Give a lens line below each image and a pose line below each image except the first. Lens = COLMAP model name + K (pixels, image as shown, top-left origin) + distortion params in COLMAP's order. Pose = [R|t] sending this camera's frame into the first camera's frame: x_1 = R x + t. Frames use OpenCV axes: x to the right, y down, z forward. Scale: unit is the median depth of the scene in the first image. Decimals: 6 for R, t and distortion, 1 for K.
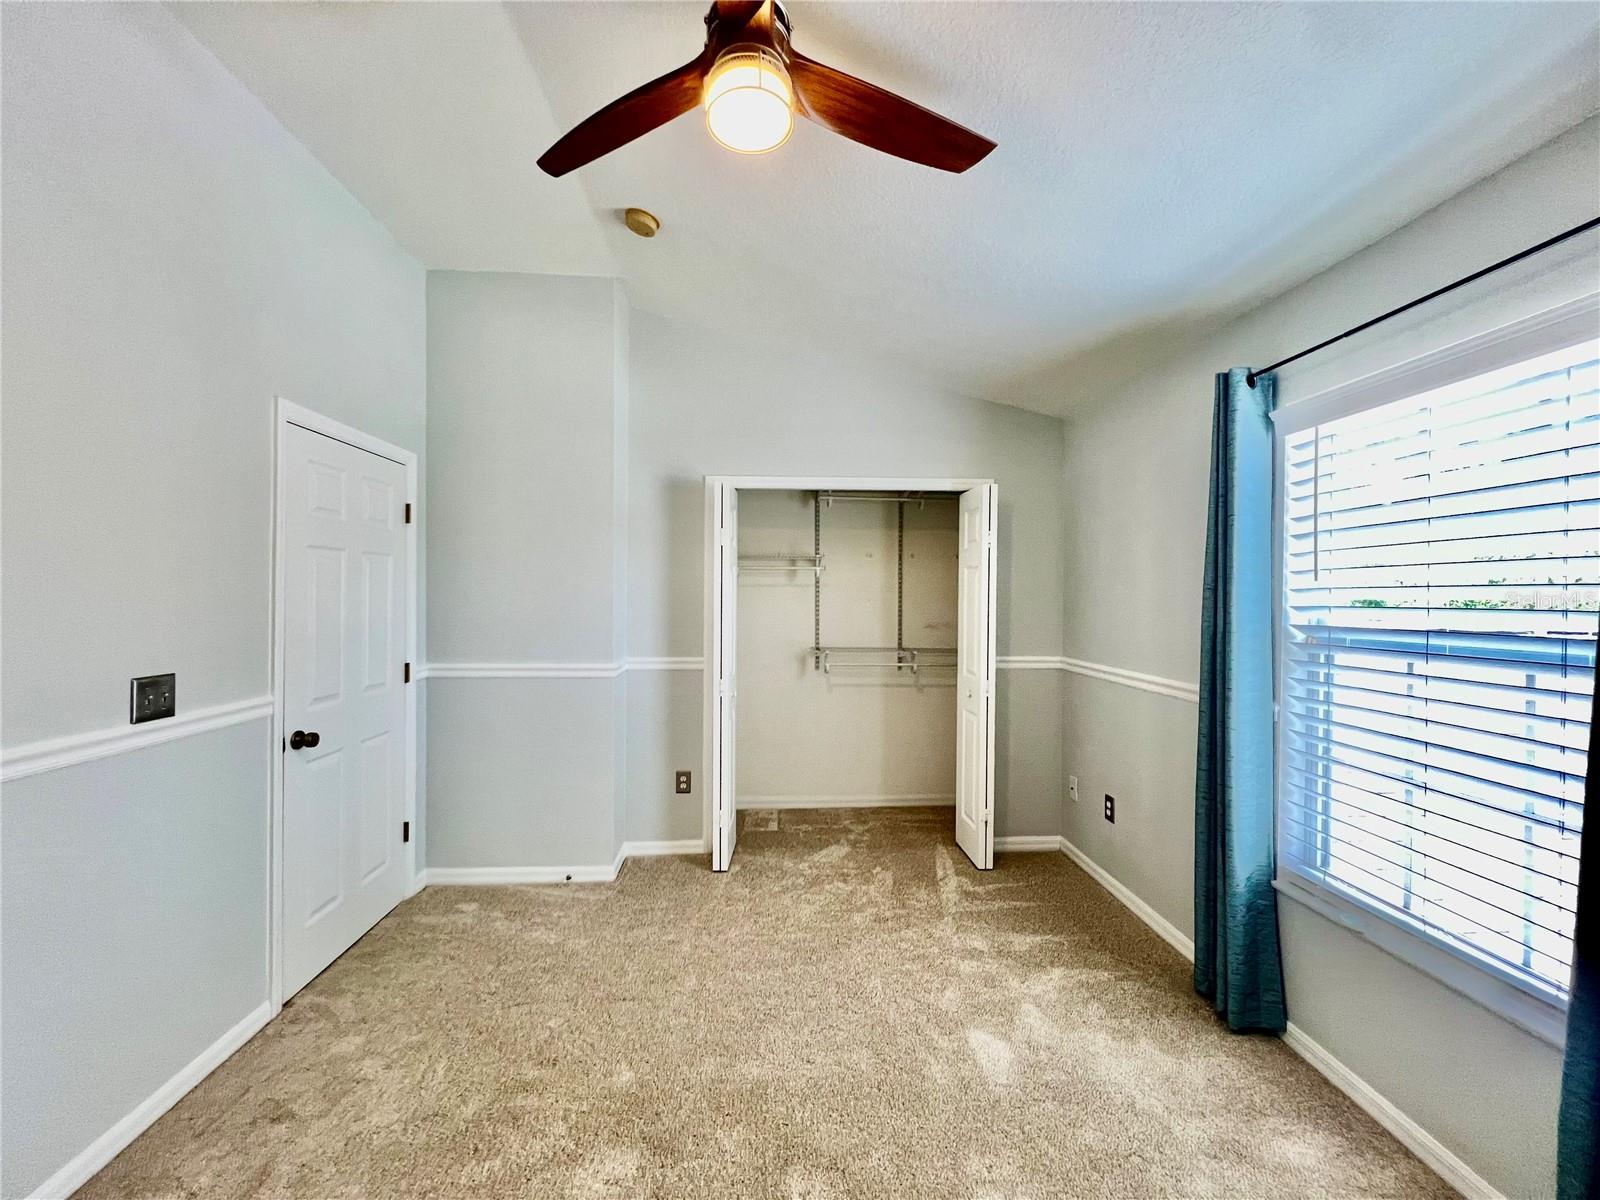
lens RADIAL K [[638.8, 0, 794.8], [0, 638.8, 599.8], [0, 0, 1]] dist [0.002146, 0.000269]
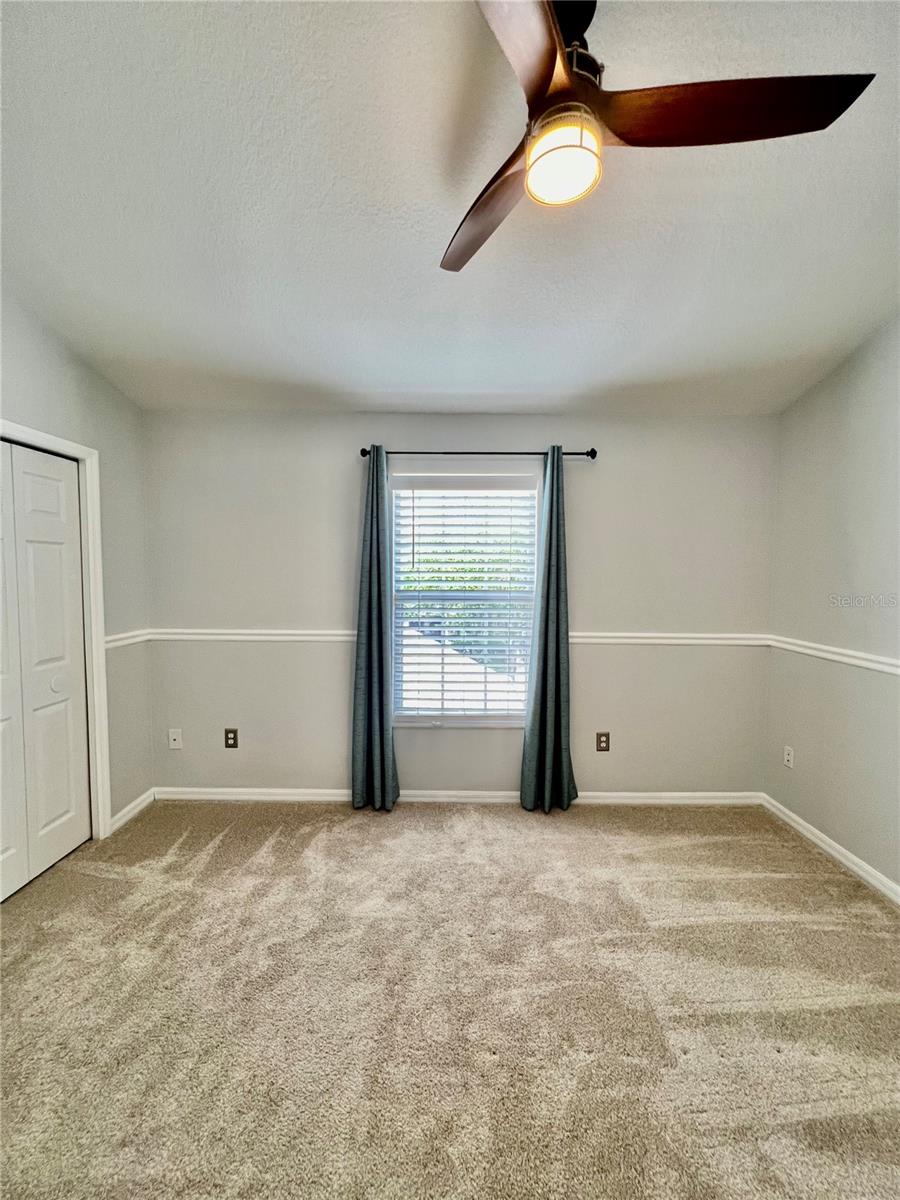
lens RADIAL K [[476.5, 0, 450.8], [0, 476.5, 597.7], [0, 0, 1]] dist [-0.002038, -0.000320]
pose [[0.057312, -0.062062, 0.996425, -0.632507], [0.001093, 0.998069, 0.062102, -0.026298], [-0.998356, -0.002470, 0.057269, 0.739697]]
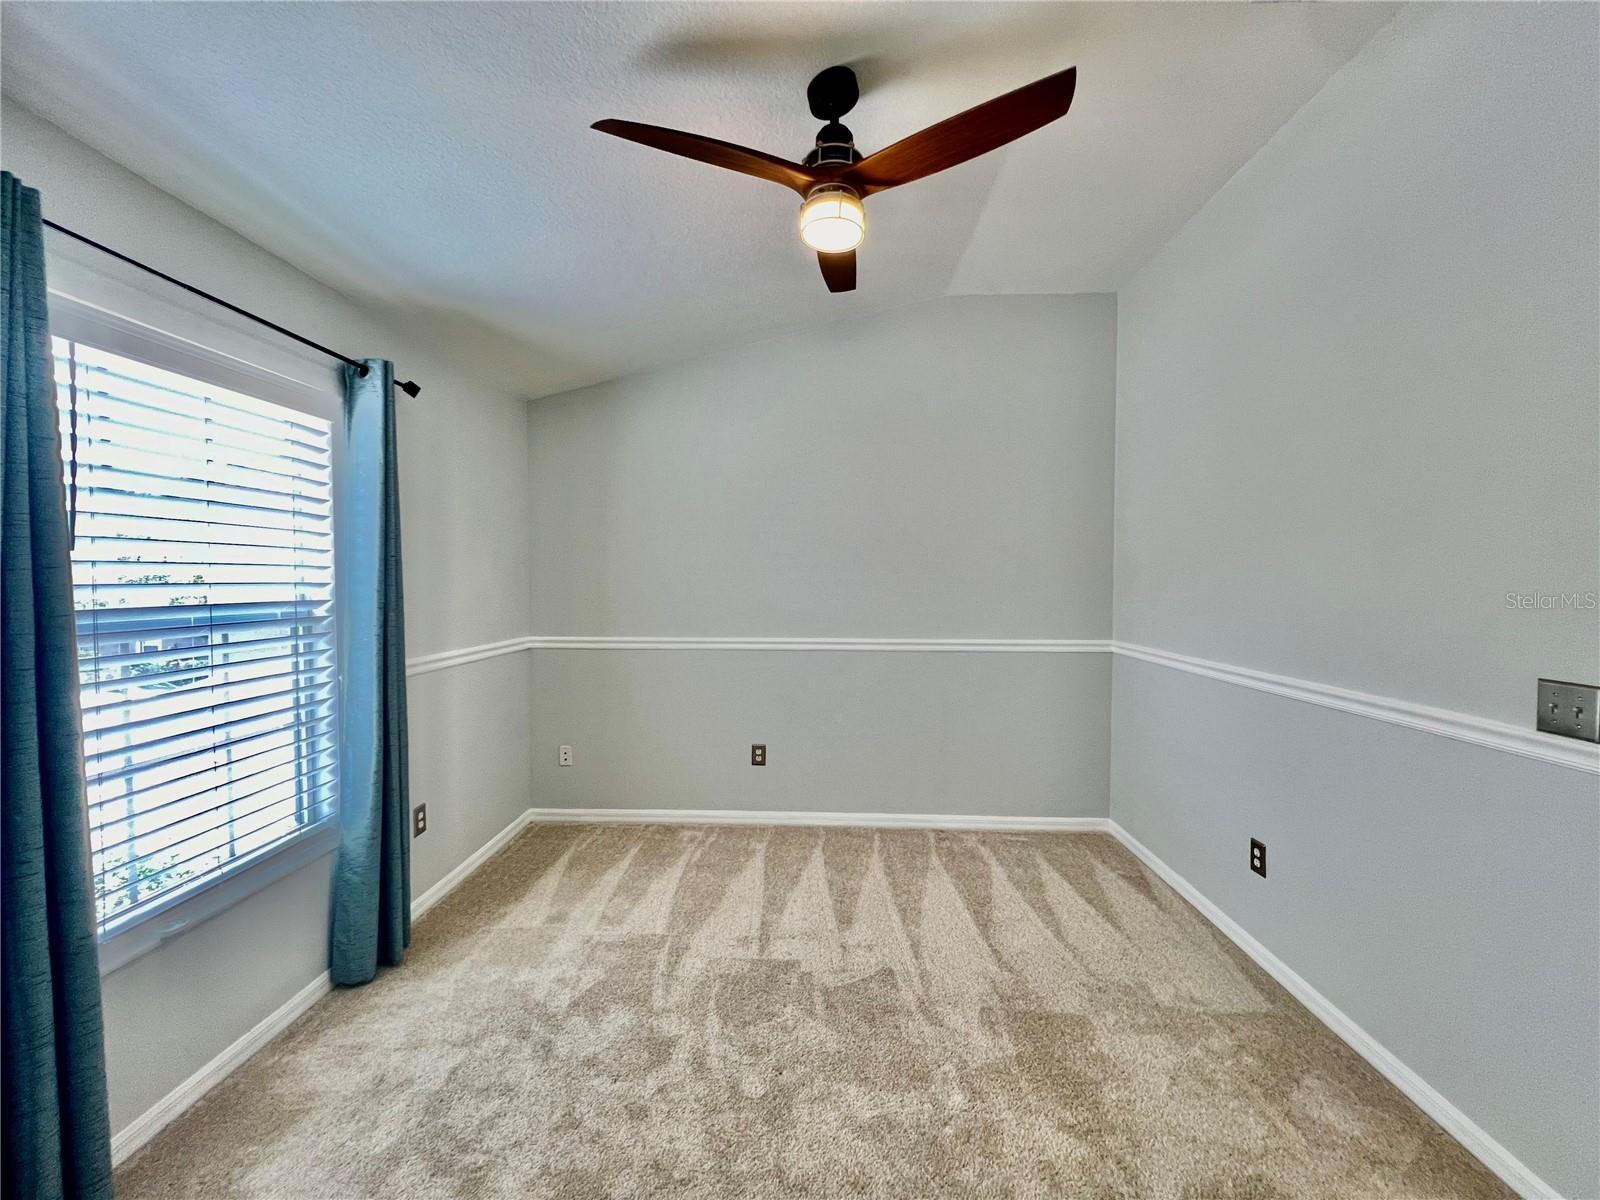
lens RADIAL K [[638.8, 0, 794.8], [0, 638.8, 599.8], [0, 0, 1]] dist [0.002146, 0.000269]
pose [[-0.994963, -0.012317, 0.099487, -0.087054], [-0.008135, 0.999071, 0.042328, -0.010841], [-0.099915, 0.041306, -0.994138, 1.549640]]
